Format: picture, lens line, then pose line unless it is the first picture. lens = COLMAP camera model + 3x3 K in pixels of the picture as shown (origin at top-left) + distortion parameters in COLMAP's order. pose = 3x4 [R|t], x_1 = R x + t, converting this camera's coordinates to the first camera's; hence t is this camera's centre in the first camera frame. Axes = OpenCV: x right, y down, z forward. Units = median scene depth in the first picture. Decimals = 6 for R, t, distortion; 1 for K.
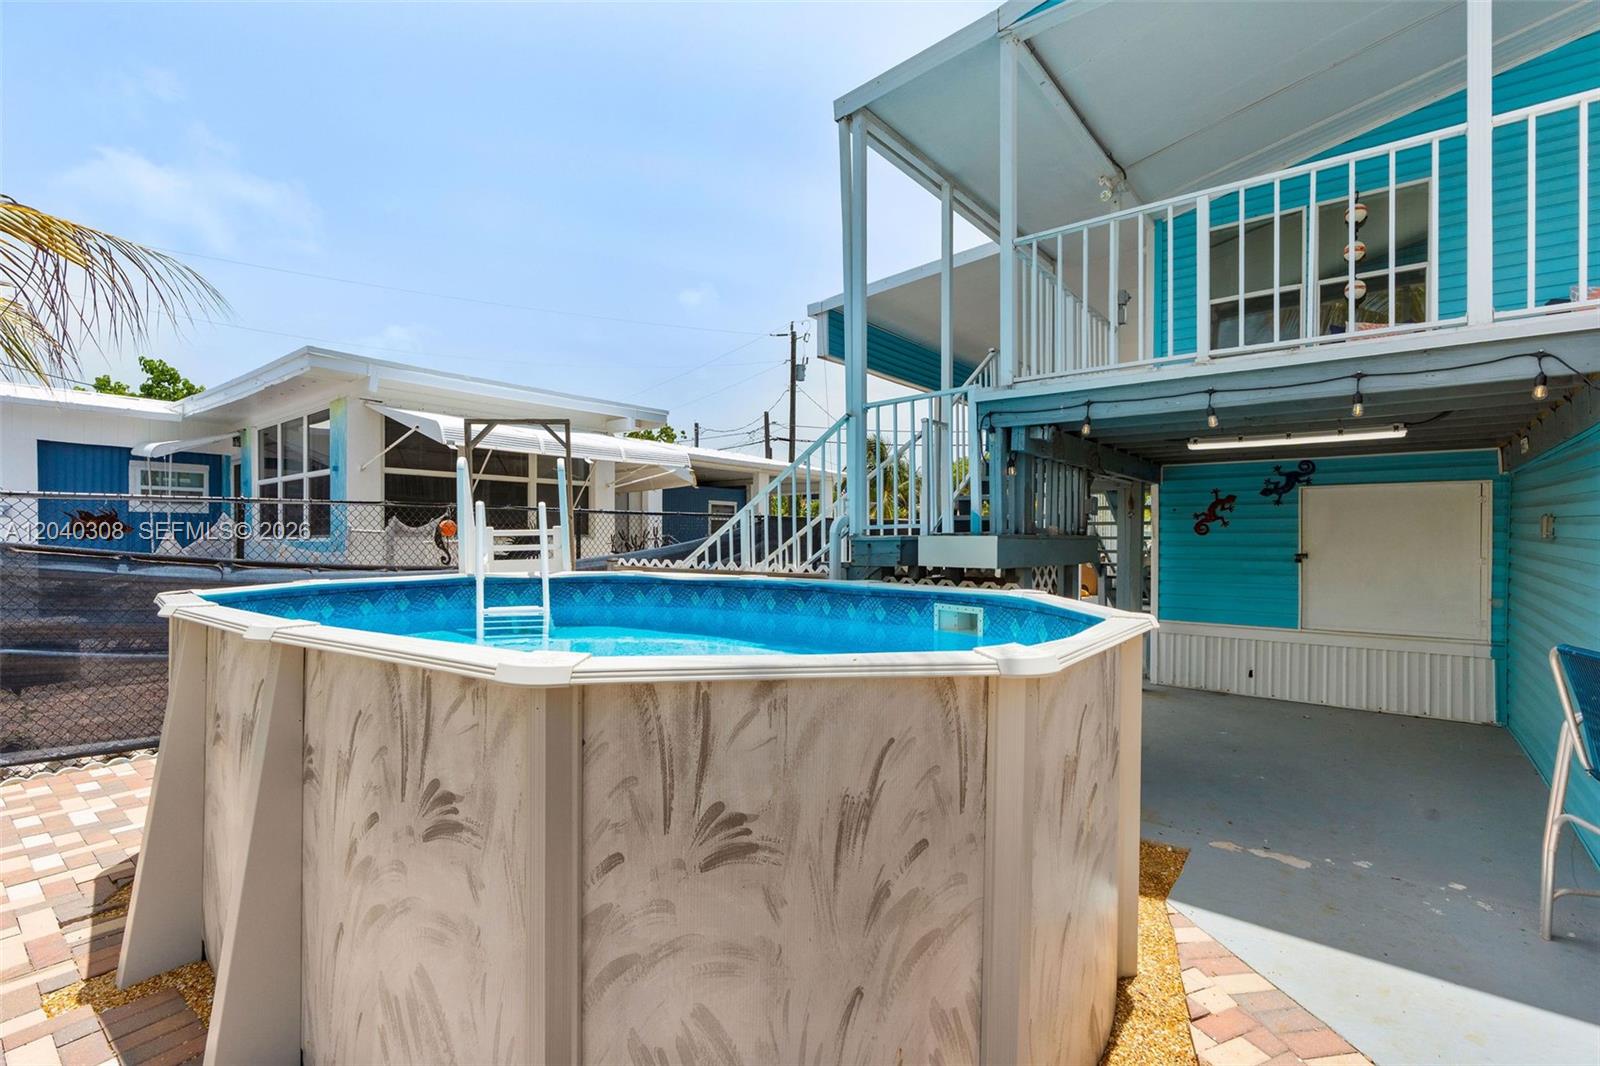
lens RADIAL K [[728.6, 0, 794.1], [0, 728.6, 540.7], [0, 0, 1]] dist [-0.005332, 0.002694]
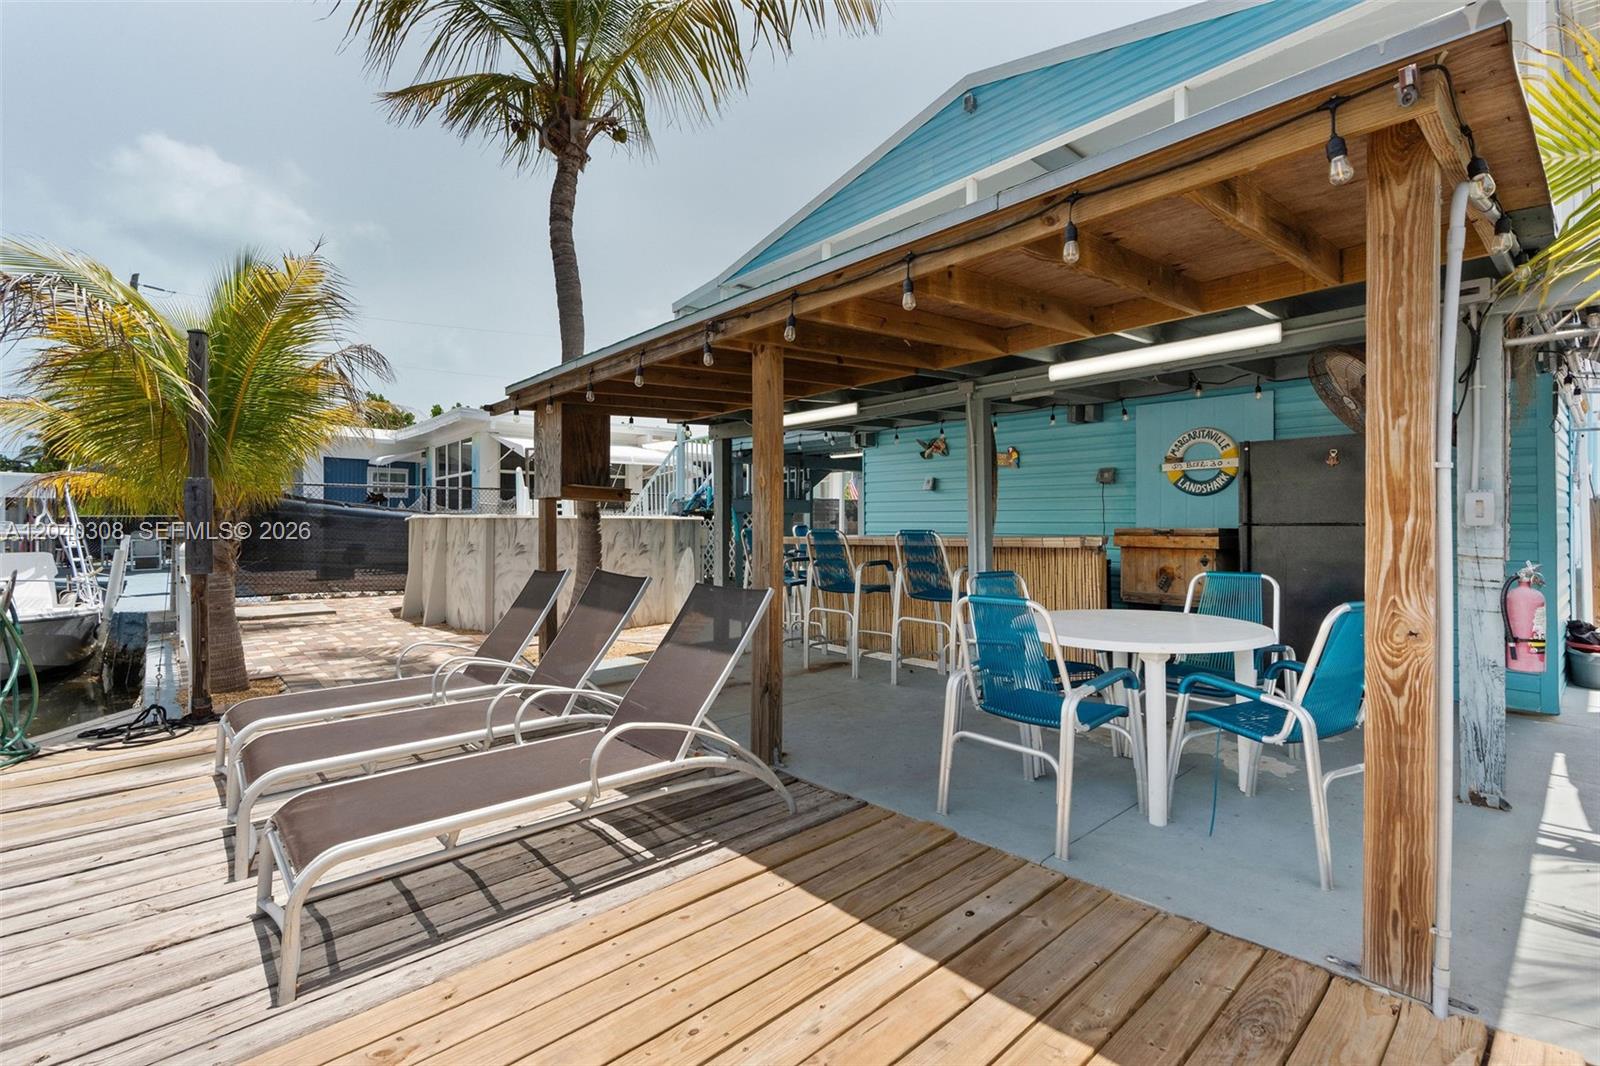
lens RADIAL K [[728.6, 0, 802.9], [0, 728.6, 529.6], [0, 0, 1]] dist [-0.005332, 0.002694]
pose [[0.986157, 0.000510, -0.165812, 0.425665], [-0.000797, 0.999998, -0.001660, 0.044577], [0.165810, 0.001769, 0.986156, -0.580093]]
